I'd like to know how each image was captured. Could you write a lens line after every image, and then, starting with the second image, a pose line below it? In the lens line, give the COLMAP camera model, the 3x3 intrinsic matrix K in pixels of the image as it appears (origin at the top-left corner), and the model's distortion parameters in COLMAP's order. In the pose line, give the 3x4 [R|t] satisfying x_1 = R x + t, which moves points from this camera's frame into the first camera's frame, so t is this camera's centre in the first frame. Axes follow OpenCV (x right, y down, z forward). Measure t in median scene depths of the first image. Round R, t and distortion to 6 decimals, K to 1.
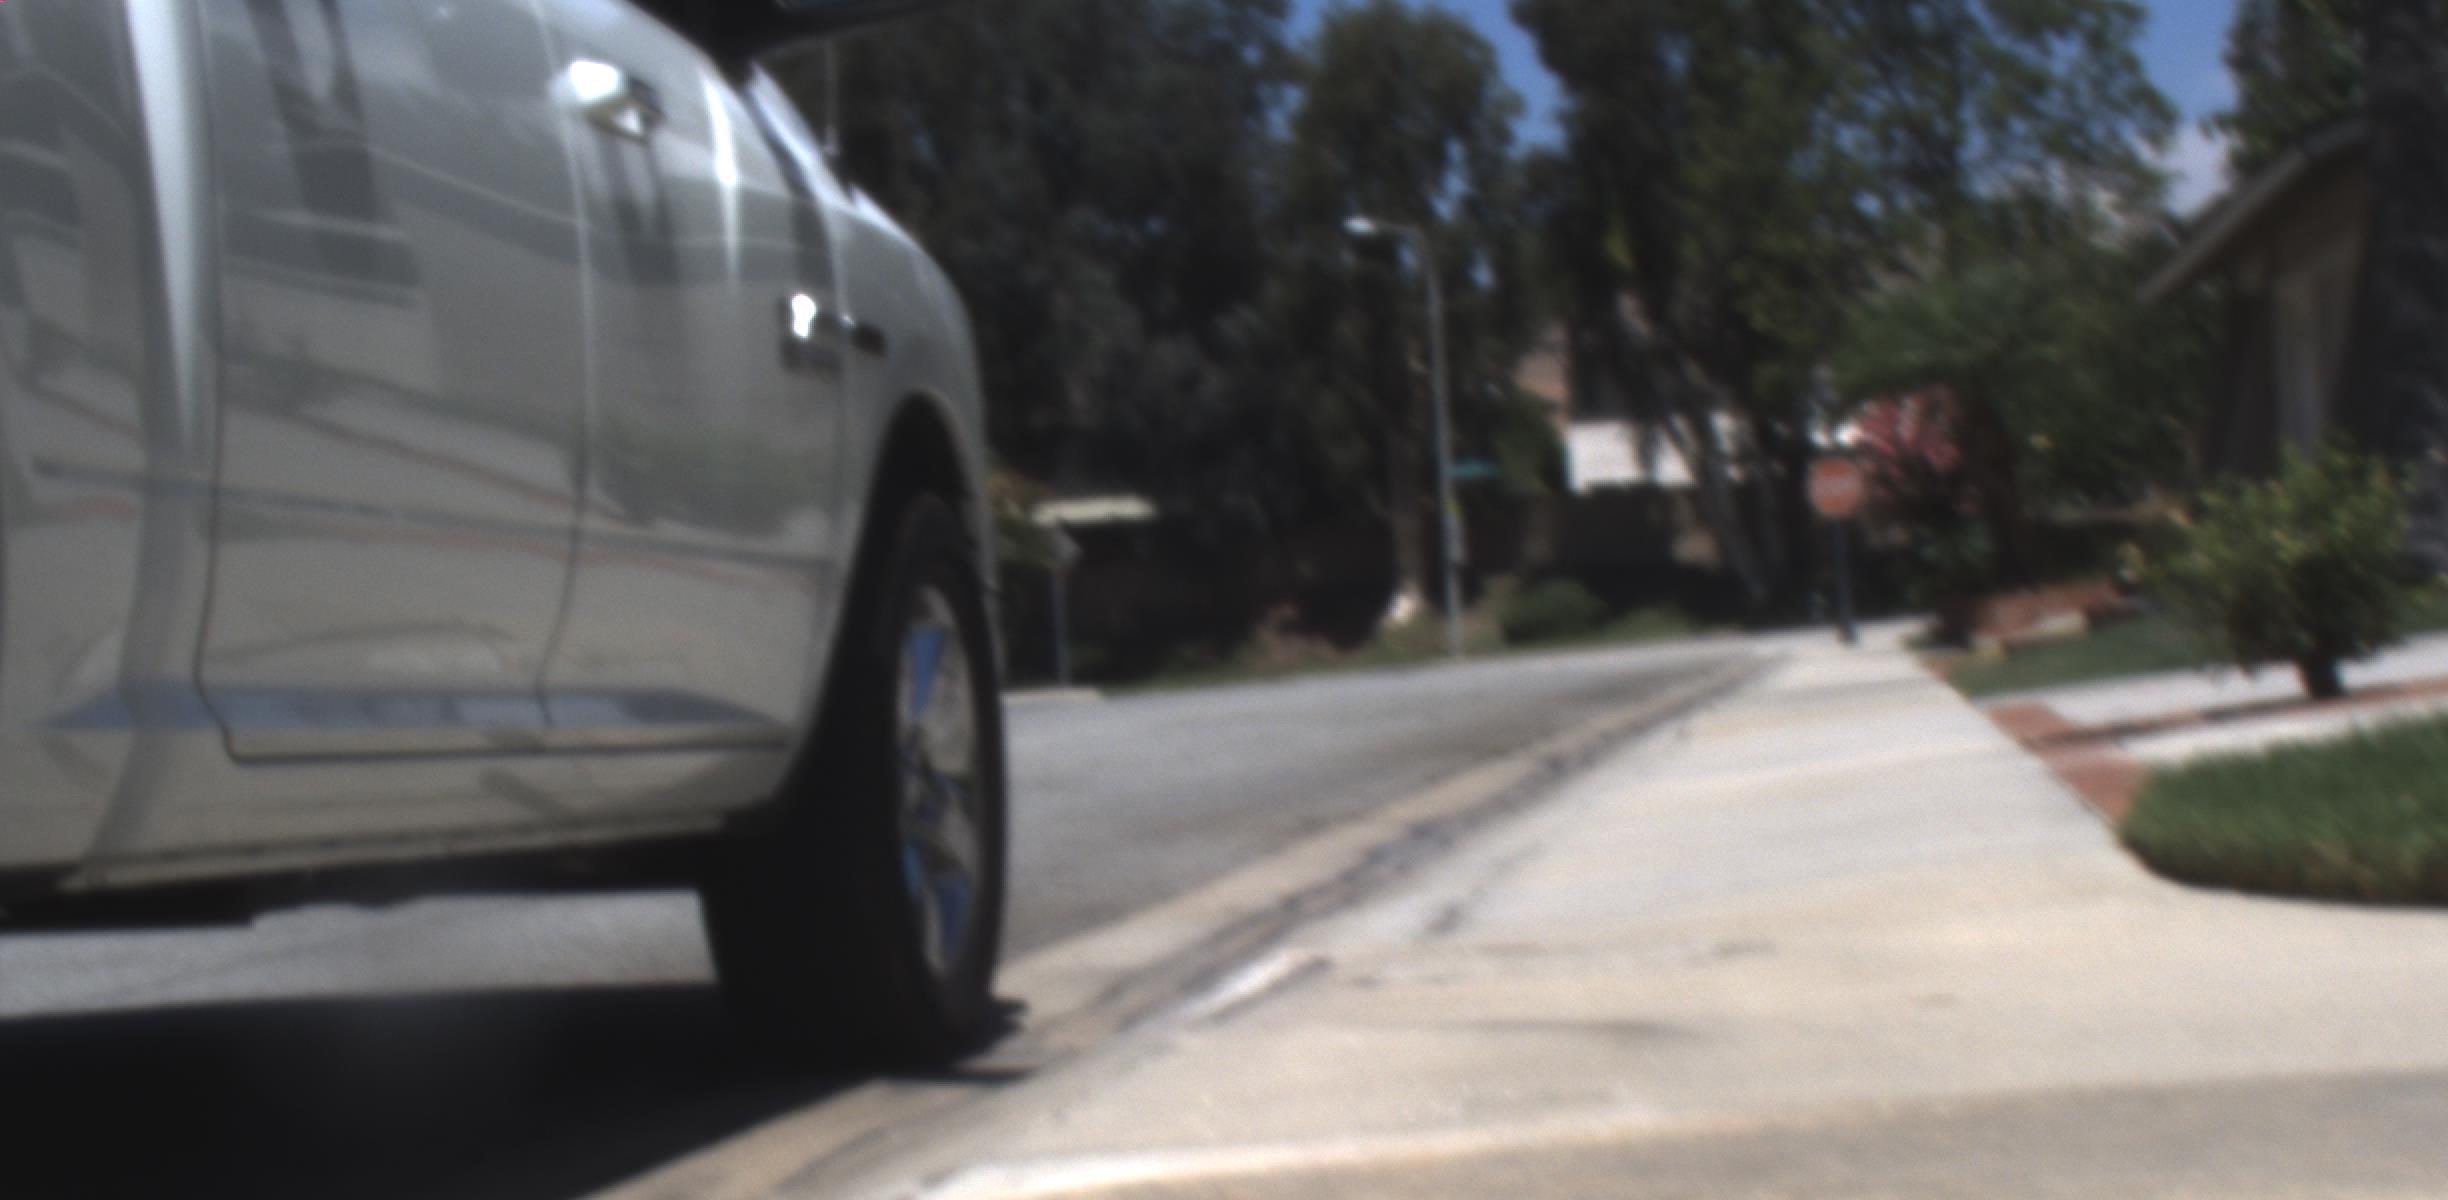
lens RADIAL K [[5478.4, 0, 1222.1], [0, 5478.4, 656.6], [0, 0, 1]] dist [-0.005862, 0.240320]
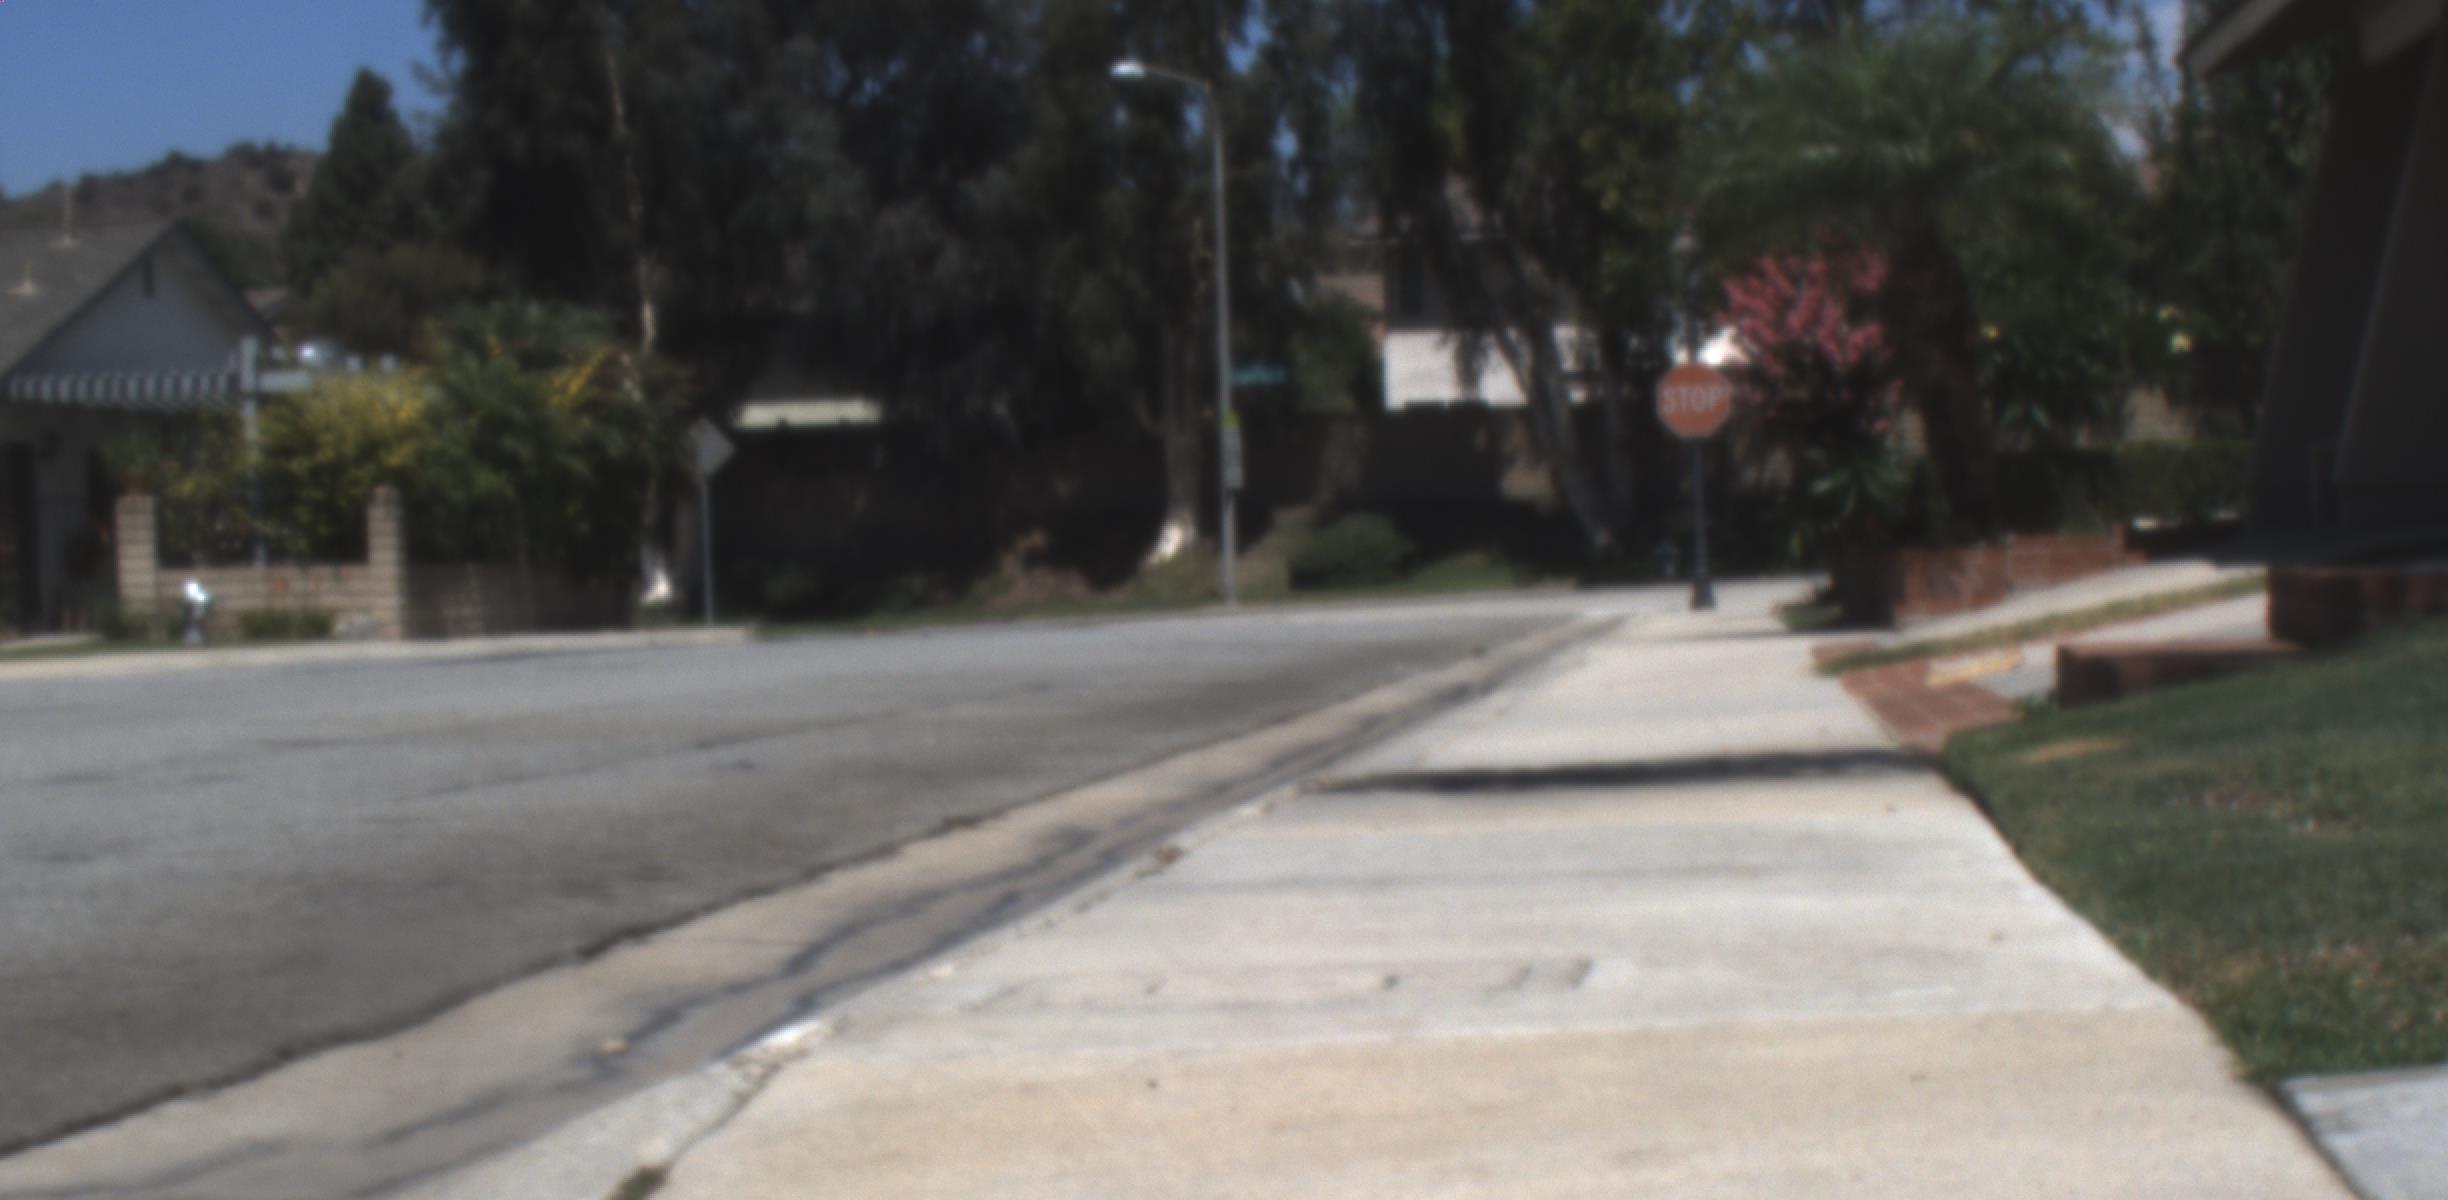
lens RADIAL K [[5471.5, 0, 1225.3], [0, 5471.5, 655.0], [0, 0, 1]] dist [-0.020487, 0.529194]
pose [[0.998913, 0.038863, 0.025737, 0.022055], [-0.039164, 0.999169, 0.011298, -0.001445], [-0.025277, -0.012294, 0.999605, 0.185757]]
